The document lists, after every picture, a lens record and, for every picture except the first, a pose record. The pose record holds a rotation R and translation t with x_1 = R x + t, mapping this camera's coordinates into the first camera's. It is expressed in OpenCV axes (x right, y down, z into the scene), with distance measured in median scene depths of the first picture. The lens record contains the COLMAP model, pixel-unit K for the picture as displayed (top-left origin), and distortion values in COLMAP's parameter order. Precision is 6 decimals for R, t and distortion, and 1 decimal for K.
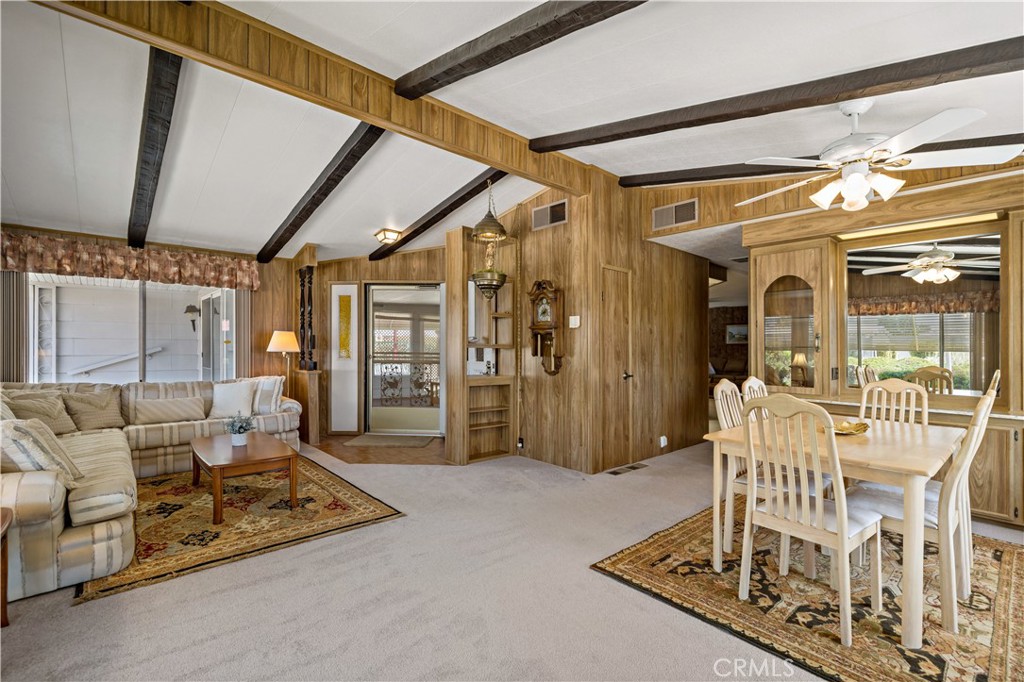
lens RADIAL K [[451.7, 0, 522.3], [0, 451.7, 349.9], [0, 0, 1]] dist [0.001424, -0.000434]
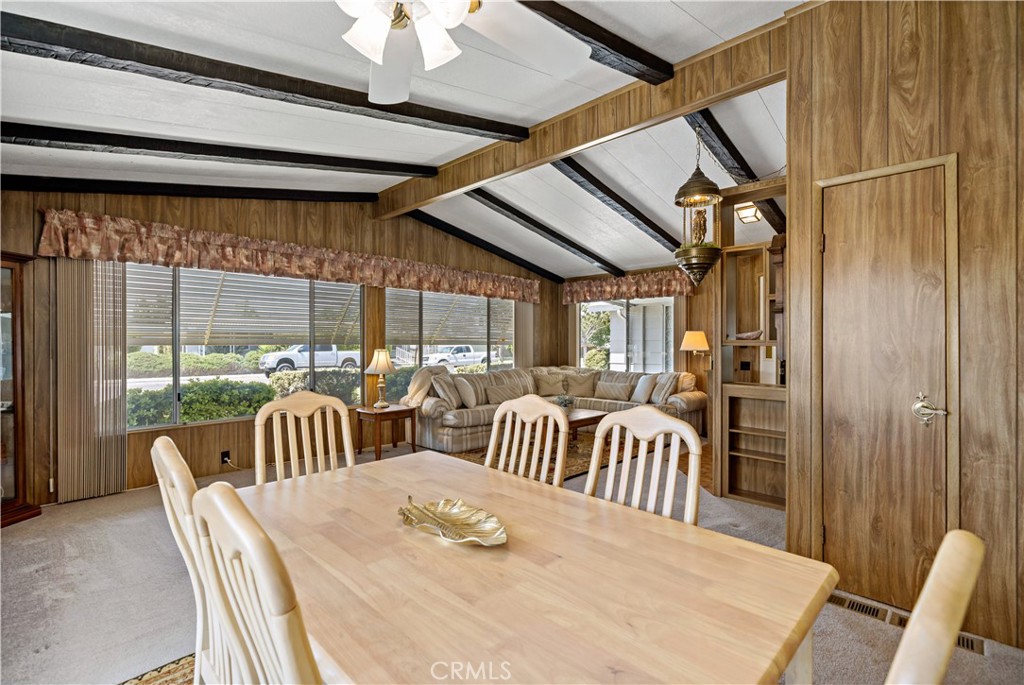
lens RADIAL K [[479.6, 0, 510.1], [0, 479.6, 343.6], [0, 0, 1]] dist [0.000290, -0.000079]
pose [[0.039965, -0.008469, -0.999165, 0.666909], [-0.007829, 0.999931, -0.008789, 0.002463], [0.999170, 0.008174, 0.039896, 0.592554]]
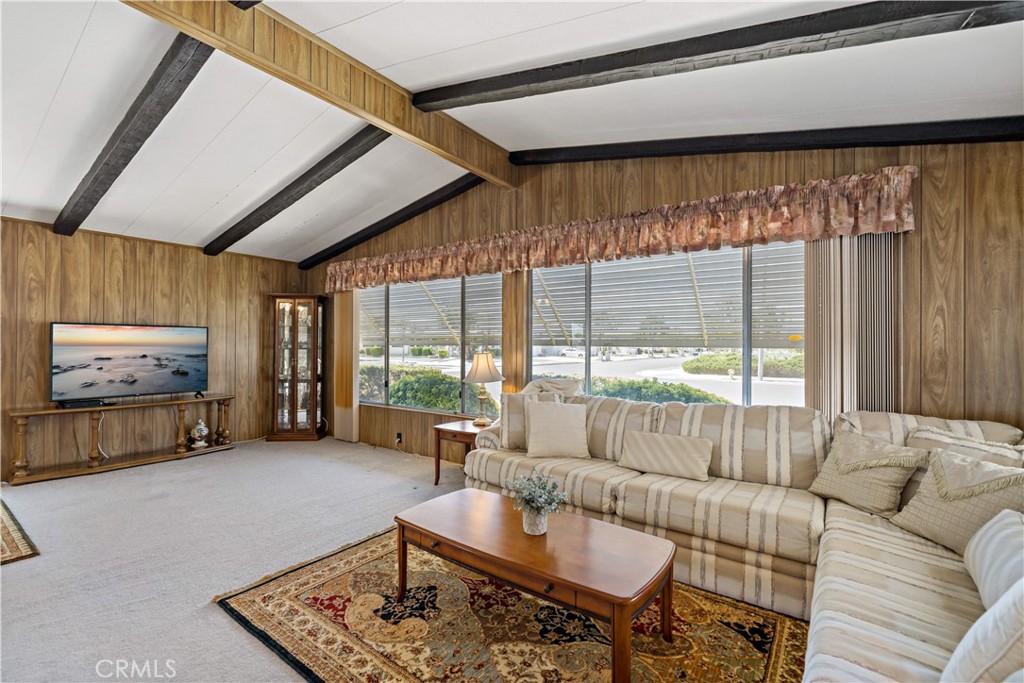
lens RADIAL K [[450.4, 0, 512.0], [0, 450.4, 341.5], [0, 0, 1]] dist [0.001949, 0.000103]
pose [[-0.981363, -0.012369, -0.191764, -0.381239], [-0.012870, 0.999916, 0.001366, -0.012830], [0.191731, 0.003809, -0.981440, 1.184665]]
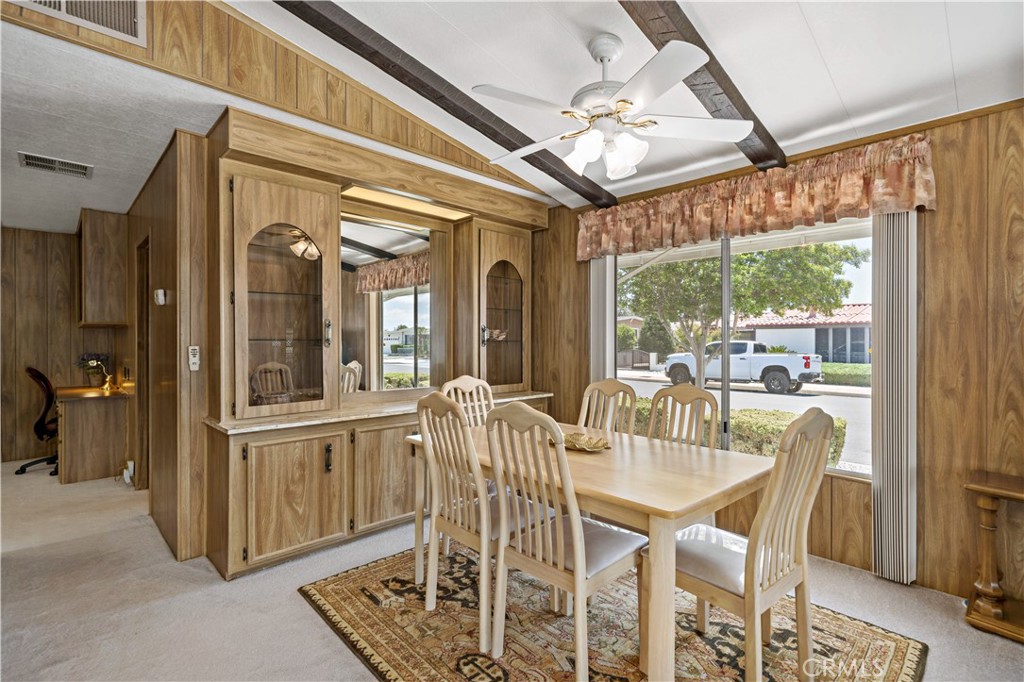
lens RADIAL K [[483.1, 0, 536.6], [0, 483.1, 343.2], [0, 0, 1]] dist [-0.003576, -0.000853]
pose [[-0.042737, -0.011697, 0.999018, -0.082120], [0.005984, 0.999911, 0.011964, -0.007198], [-0.999068, 0.006489, -0.042664, 0.630333]]
